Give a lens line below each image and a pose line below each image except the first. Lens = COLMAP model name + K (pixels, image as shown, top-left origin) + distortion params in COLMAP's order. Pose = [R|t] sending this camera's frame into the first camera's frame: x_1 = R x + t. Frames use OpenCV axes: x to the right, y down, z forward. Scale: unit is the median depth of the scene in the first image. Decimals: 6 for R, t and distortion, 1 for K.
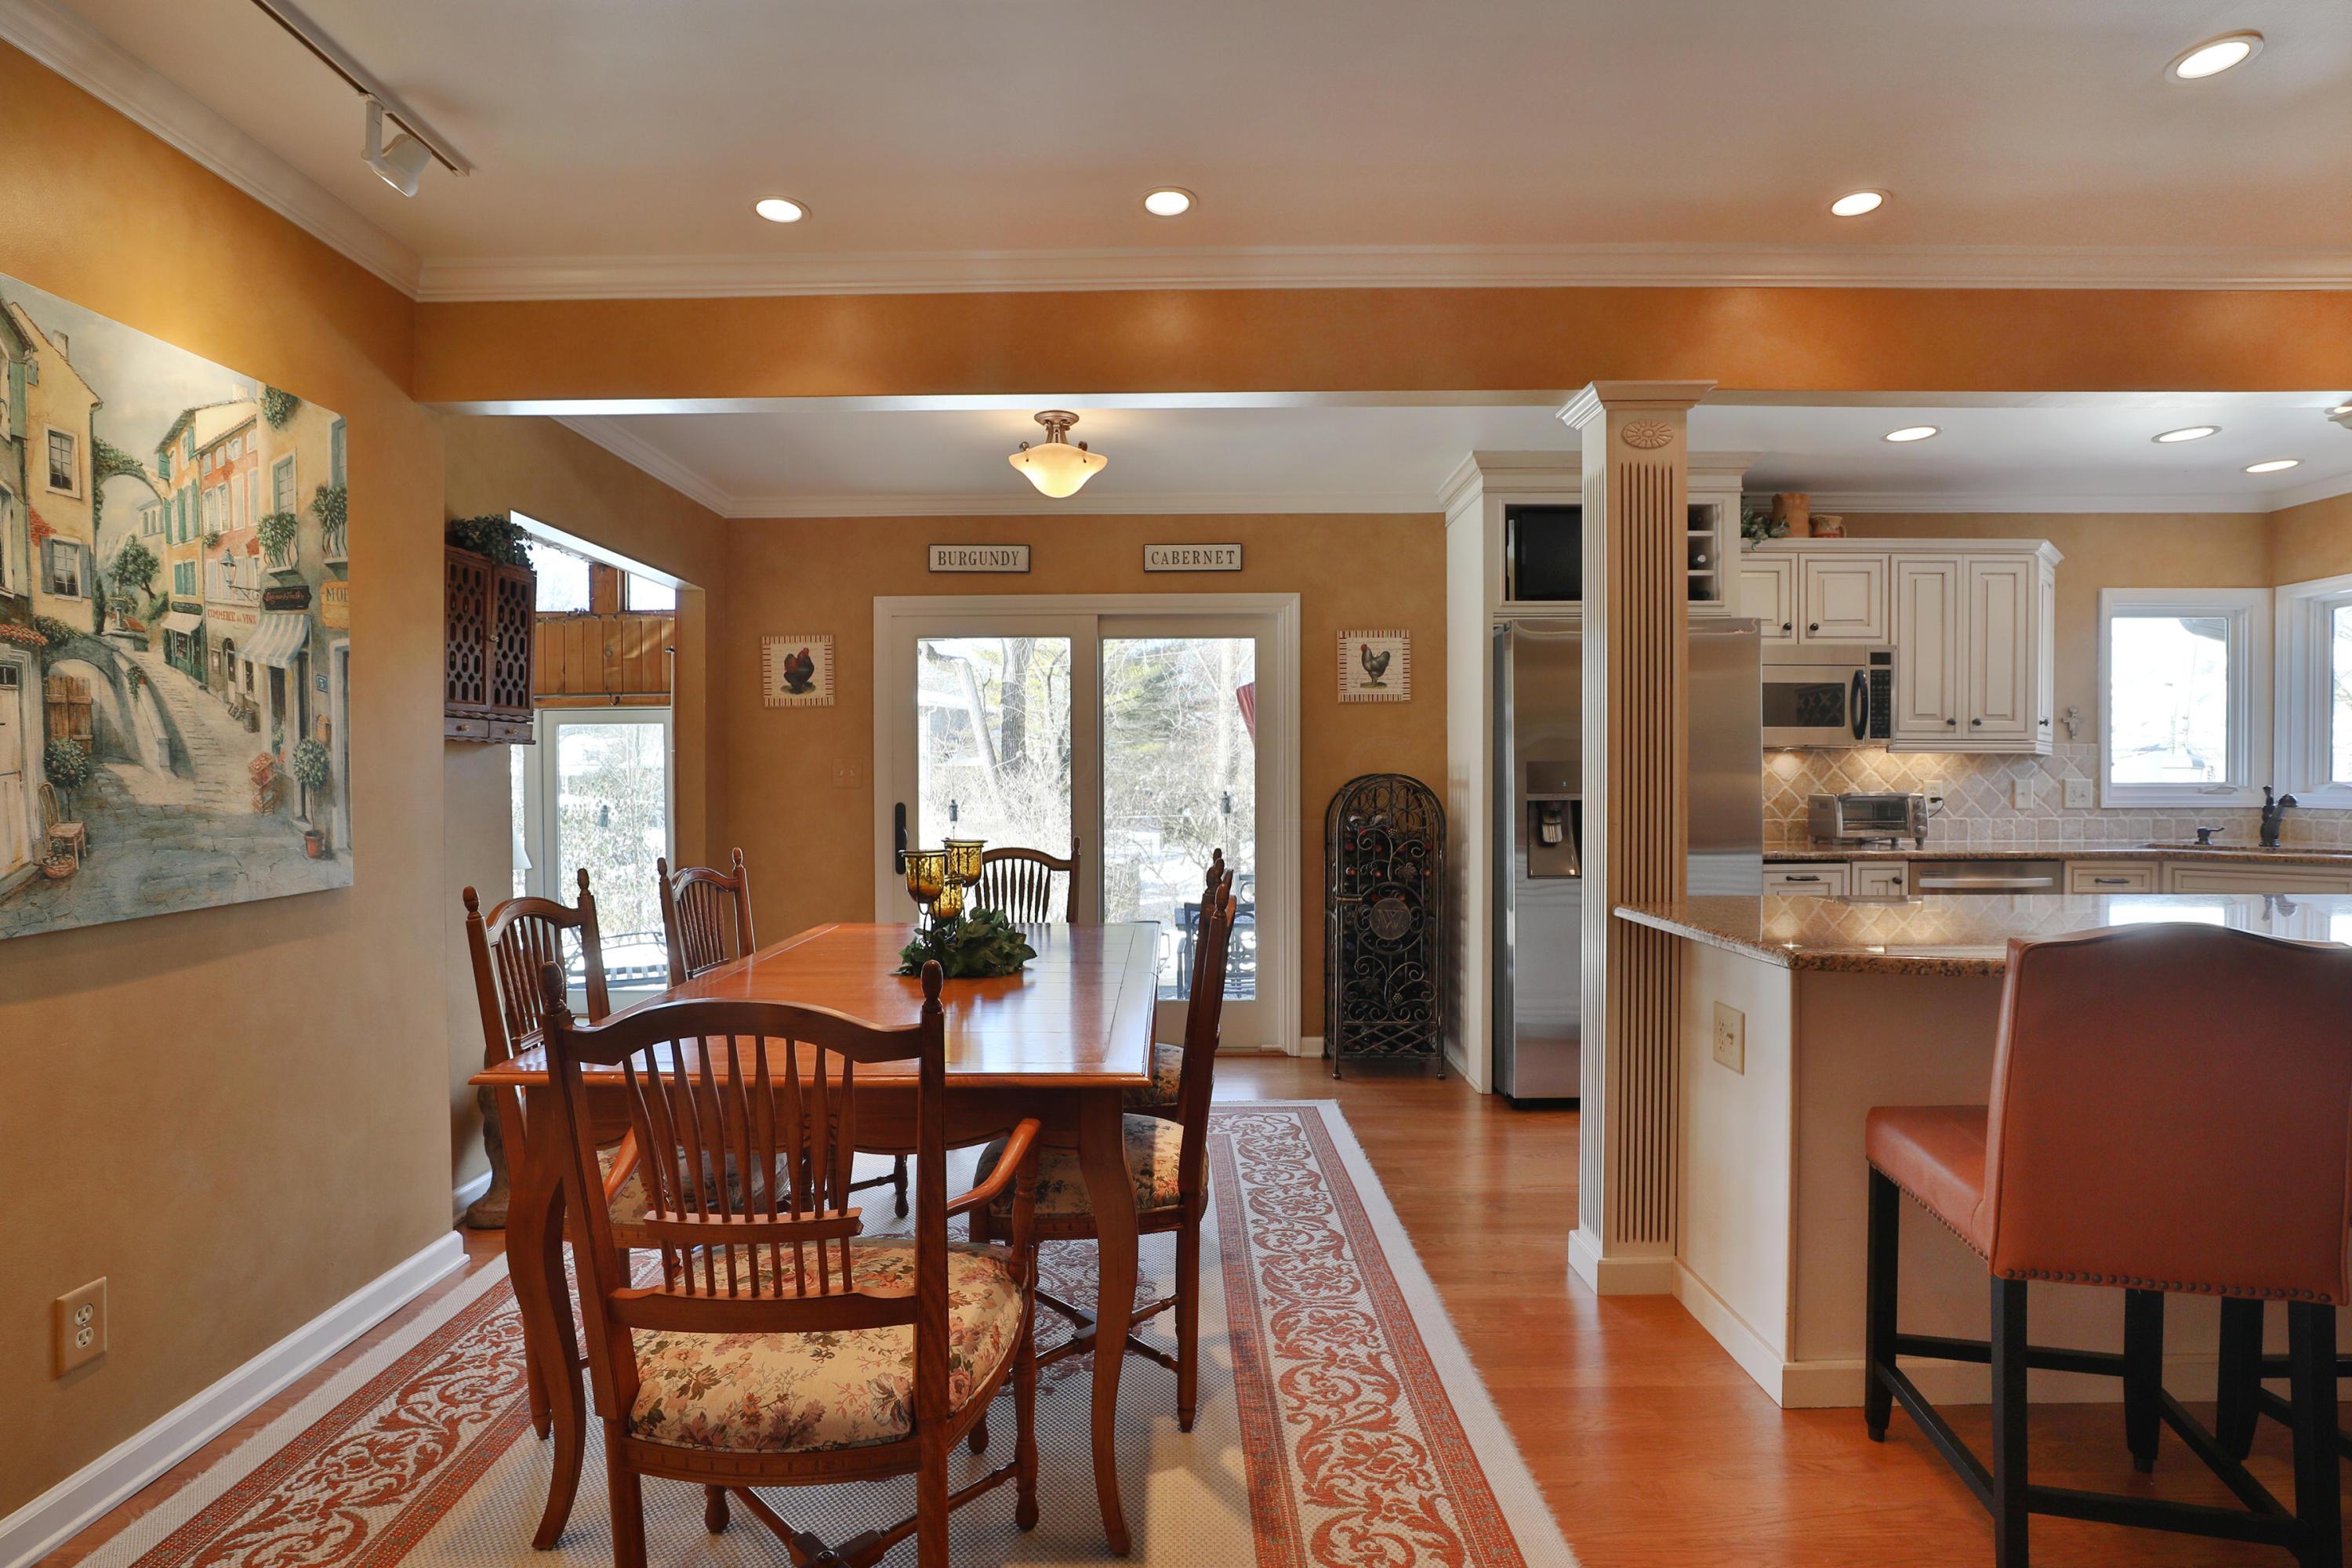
lens RADIAL K [[1142.7, 0, 1178.6], [0, 1142.7, 779.5], [0, 0, 1]] dist [-0.039789, 0.010841]
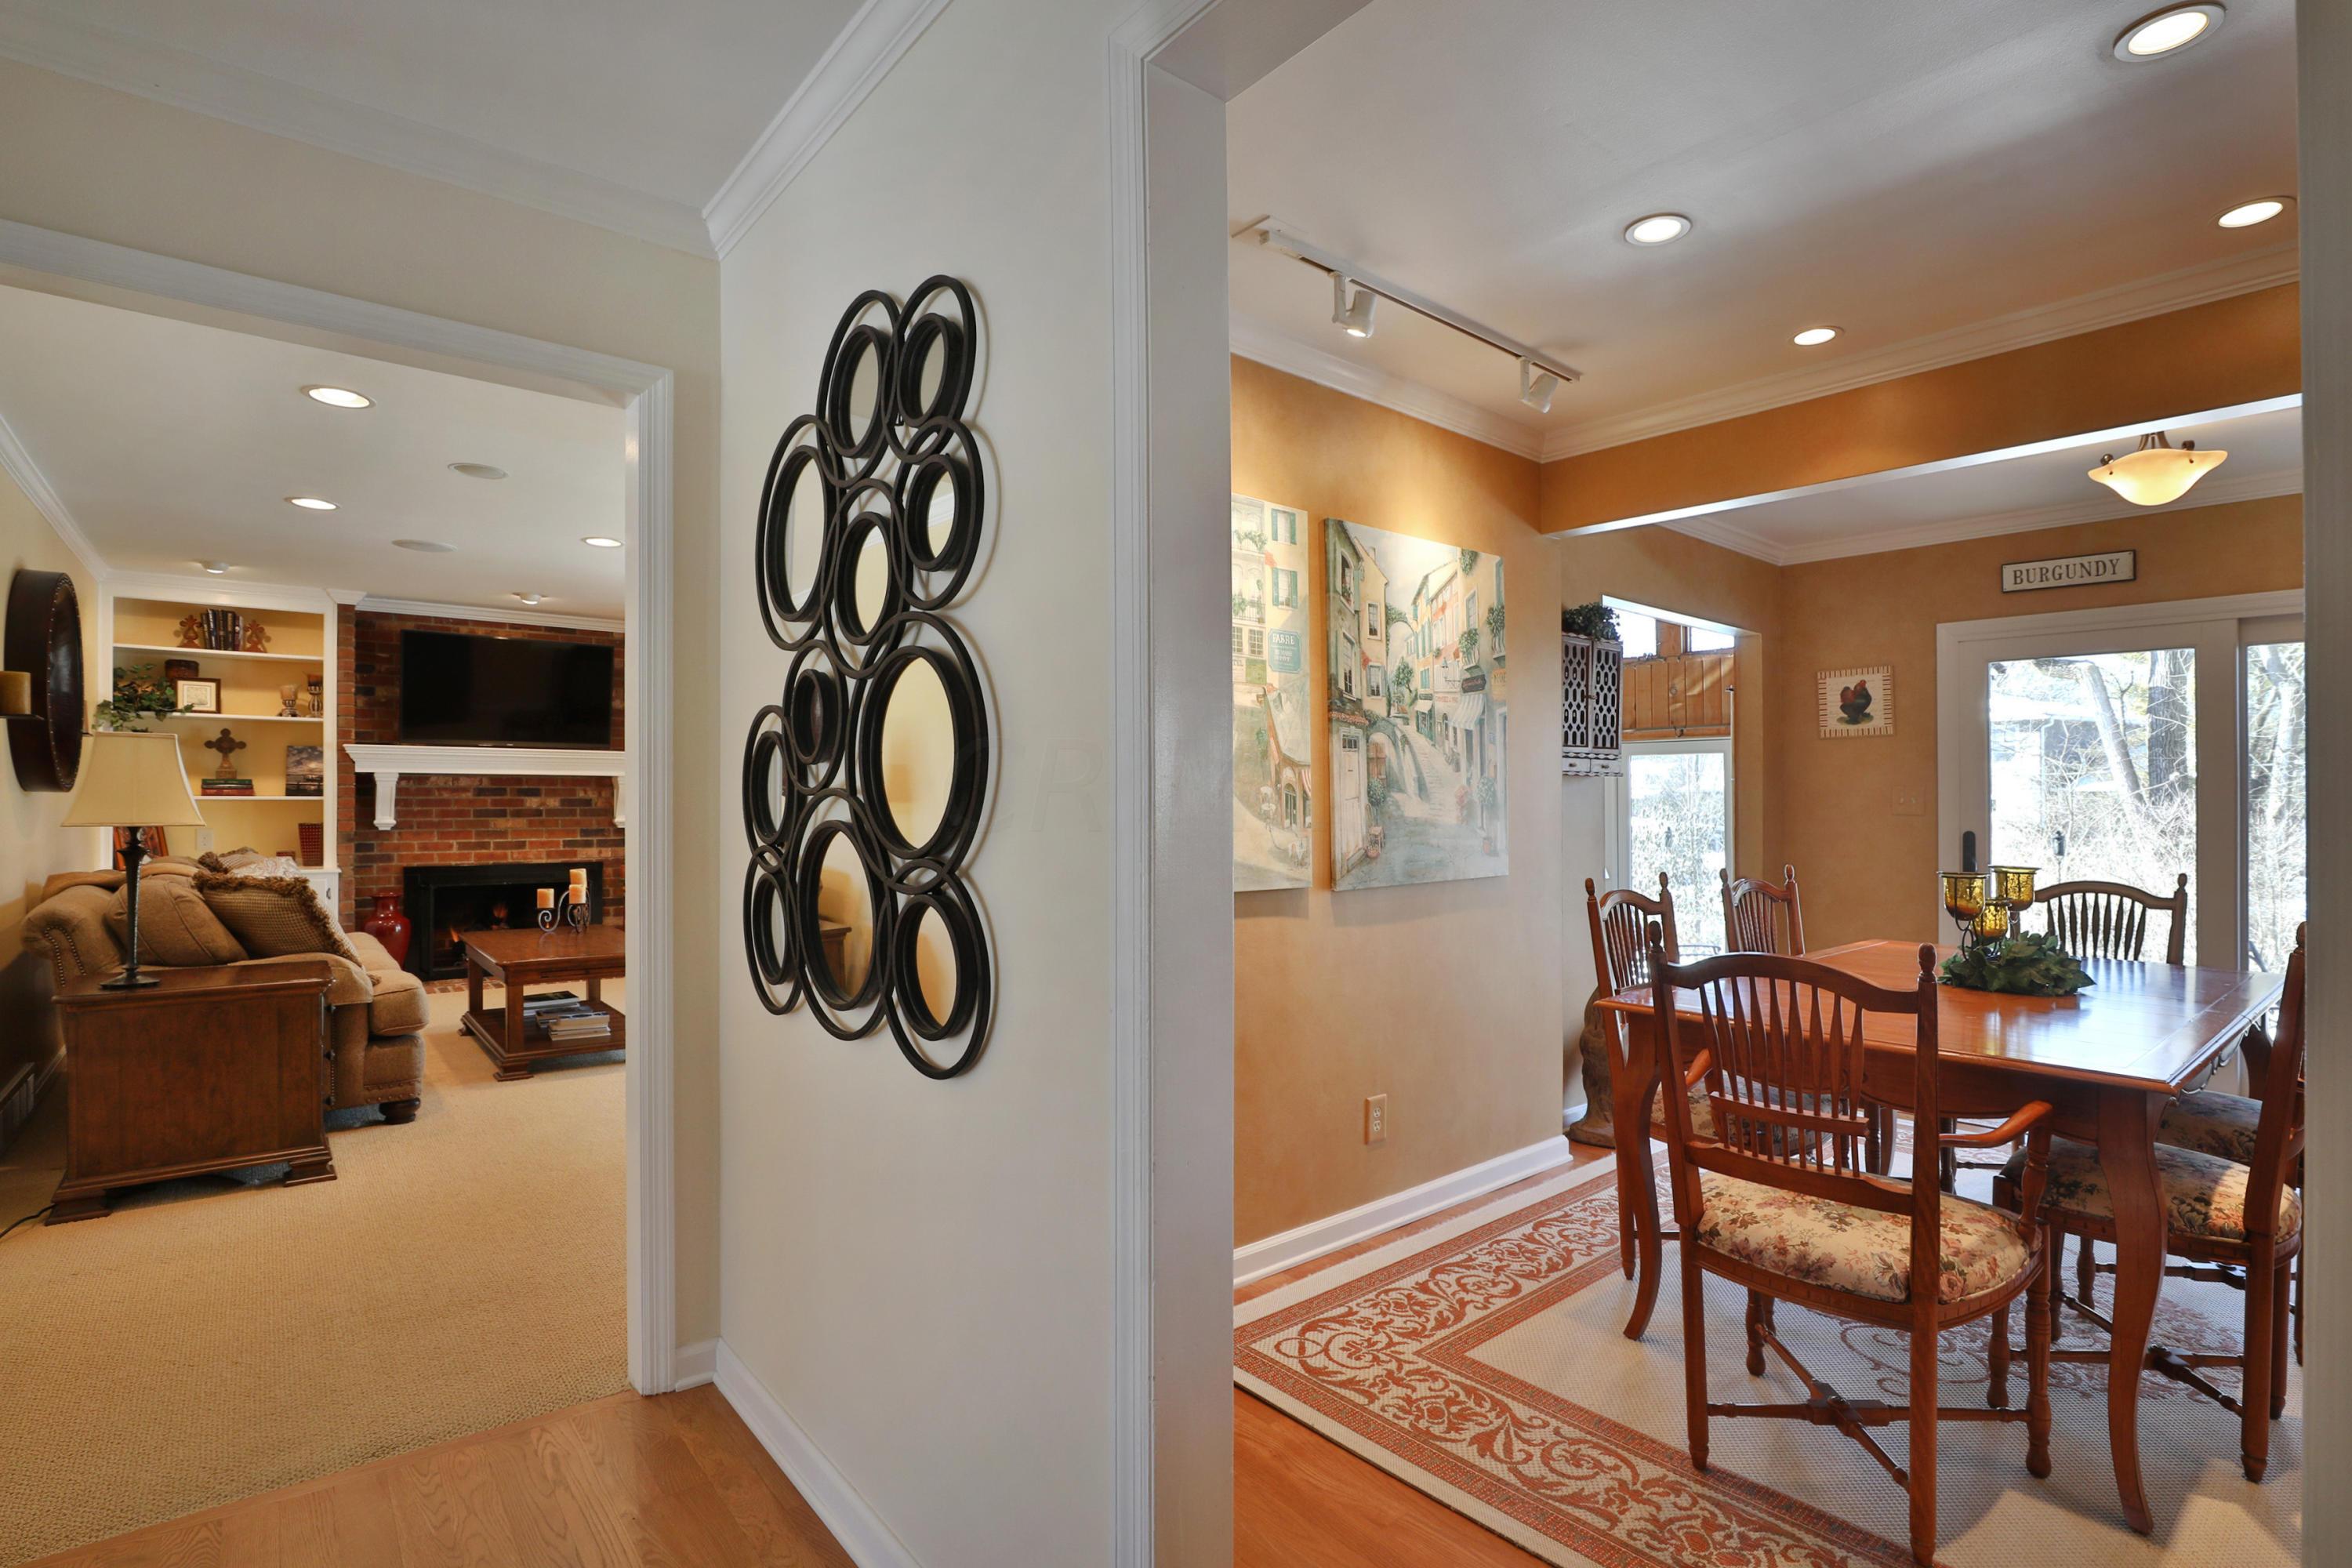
lens RADIAL K [[1142.7, 0, 1153.0], [0, 1142.7, 772.0], [0, 0, 1]] dist [-0.039789, 0.010841]
pose [[0.627231, -0.008783, -0.778784, 0.128320], [-0.012163, 0.999704, -0.021071, -0.003340], [0.778738, 0.022689, 0.626939, -0.288489]]
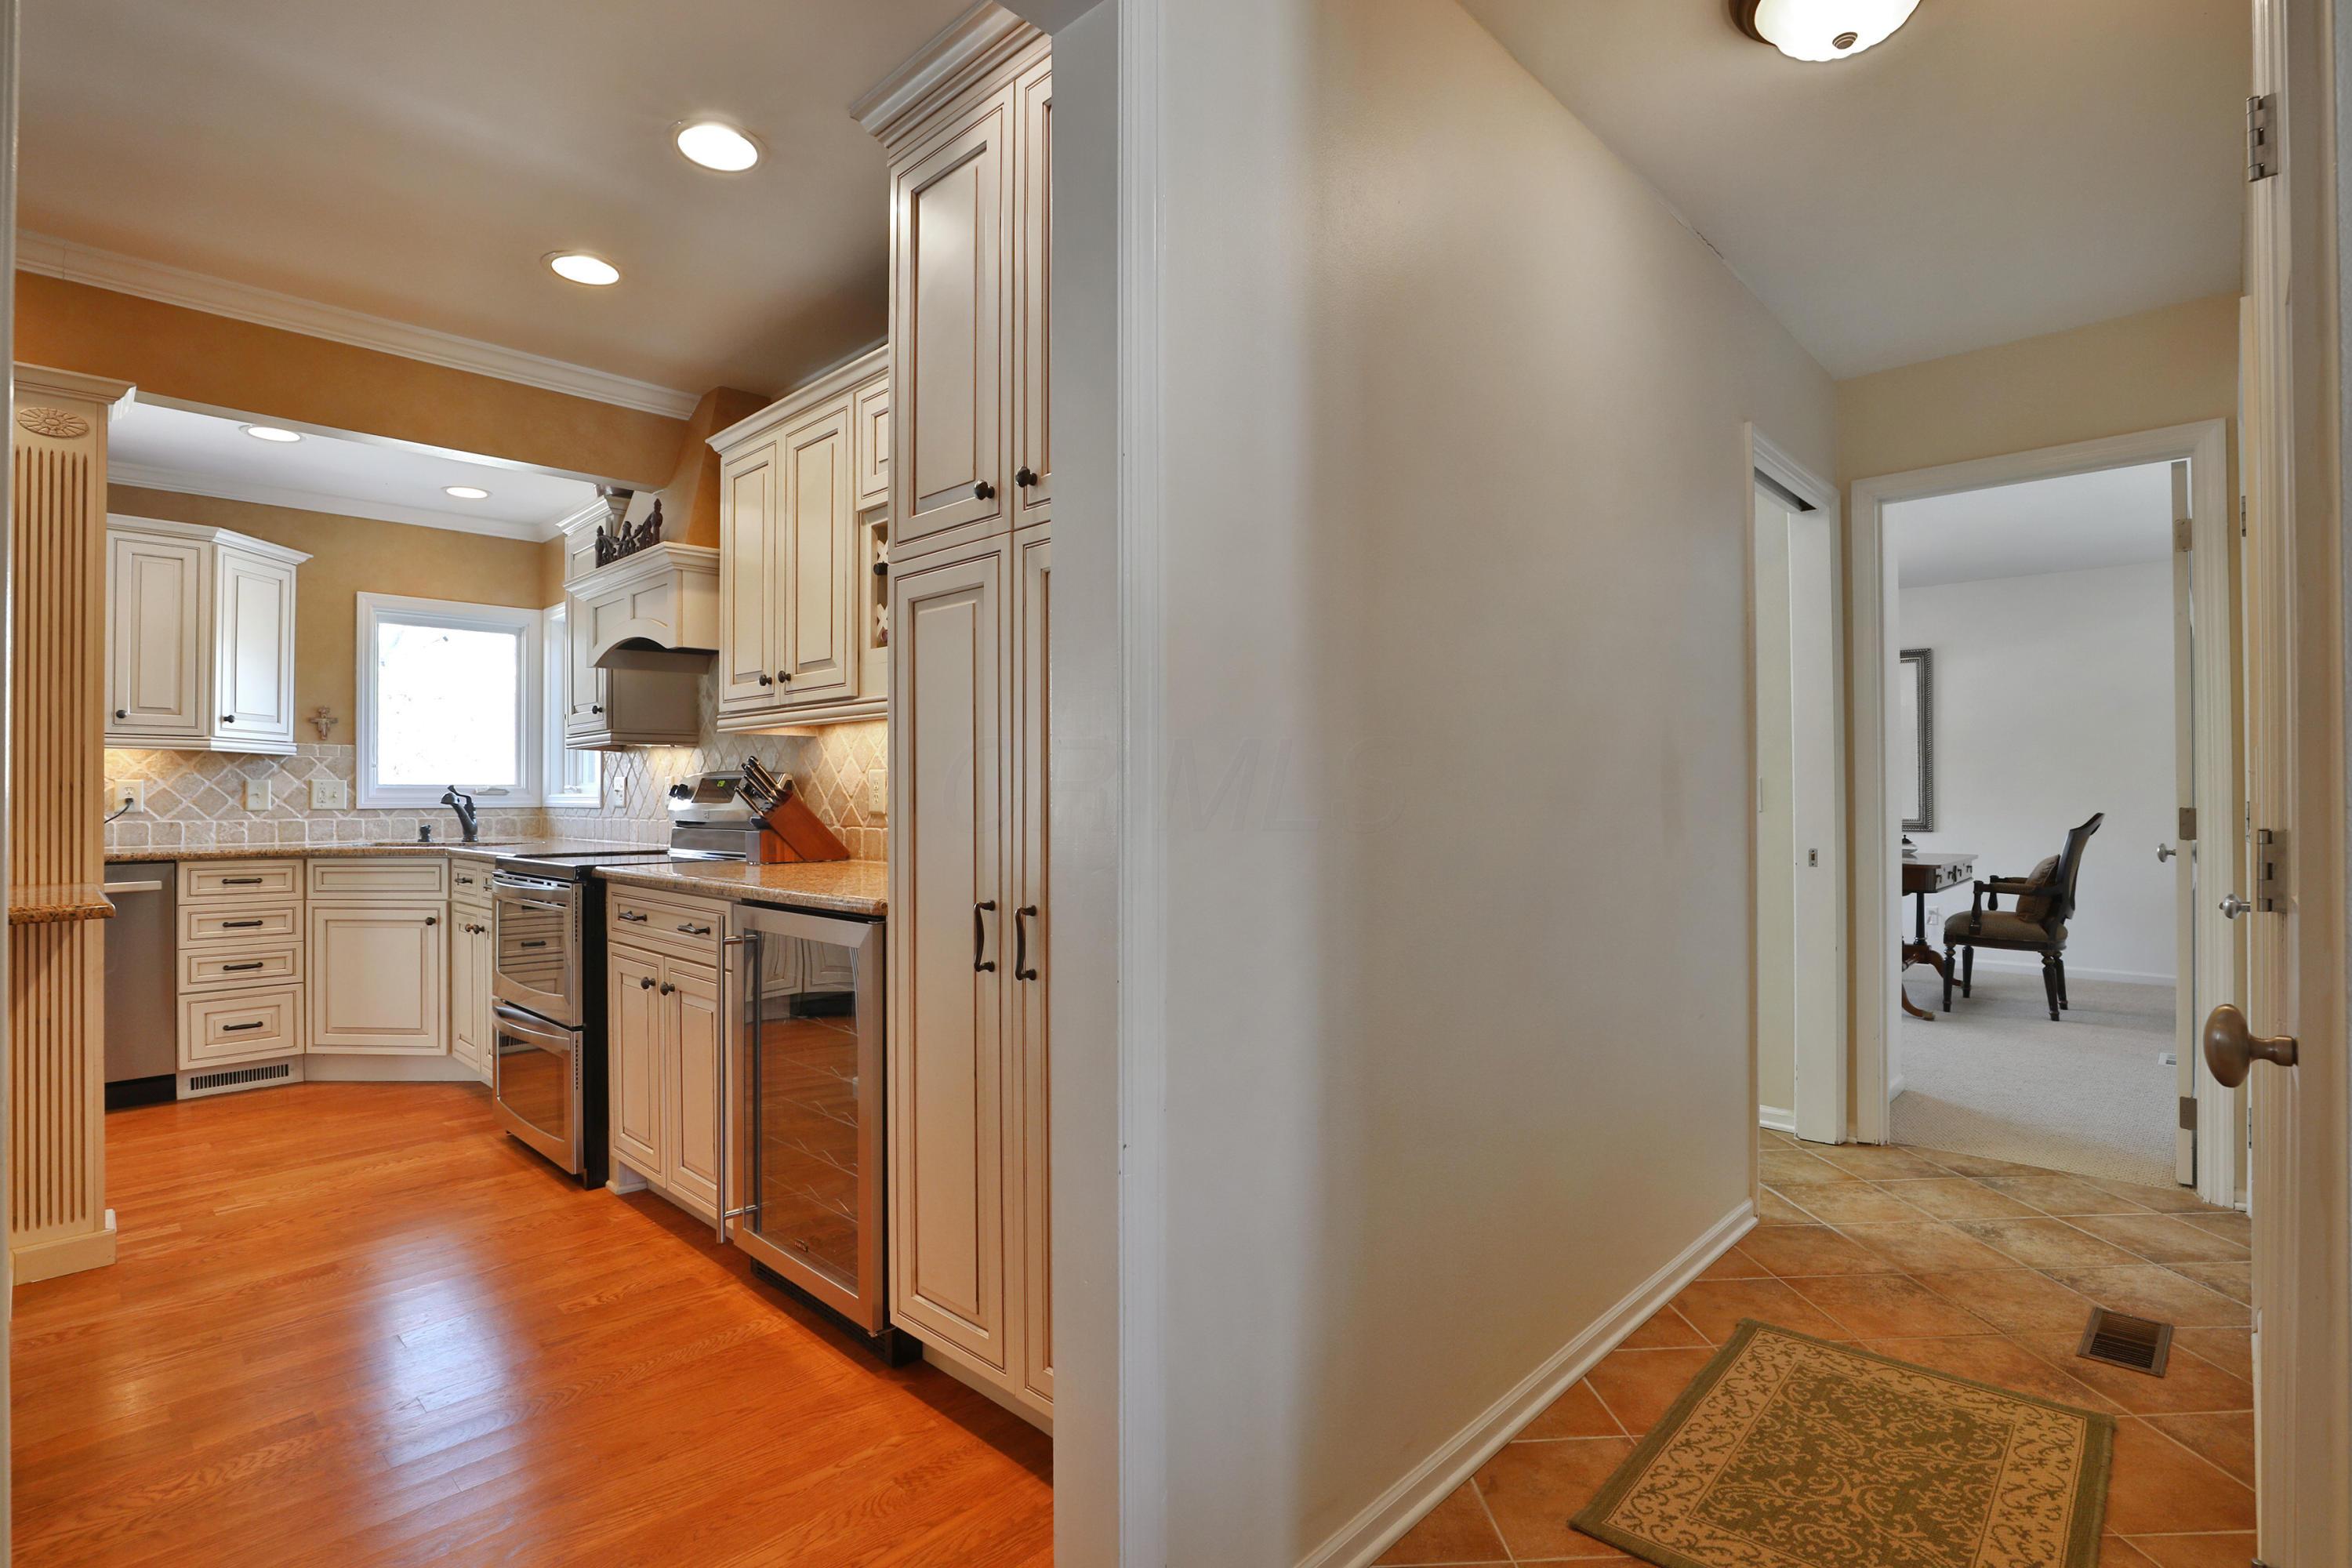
lens RADIAL K [[1142.7, 0, 1169.7], [0, 1142.7, 786.2], [0, 0, 1]] dist [-0.039789, 0.010841]
pose [[0.701131, 0.005709, 0.713009, 1.178136], [0.004490, 0.999913, -0.012421, 0.039684], [-0.713018, 0.011910, 0.701044, -0.428880]]
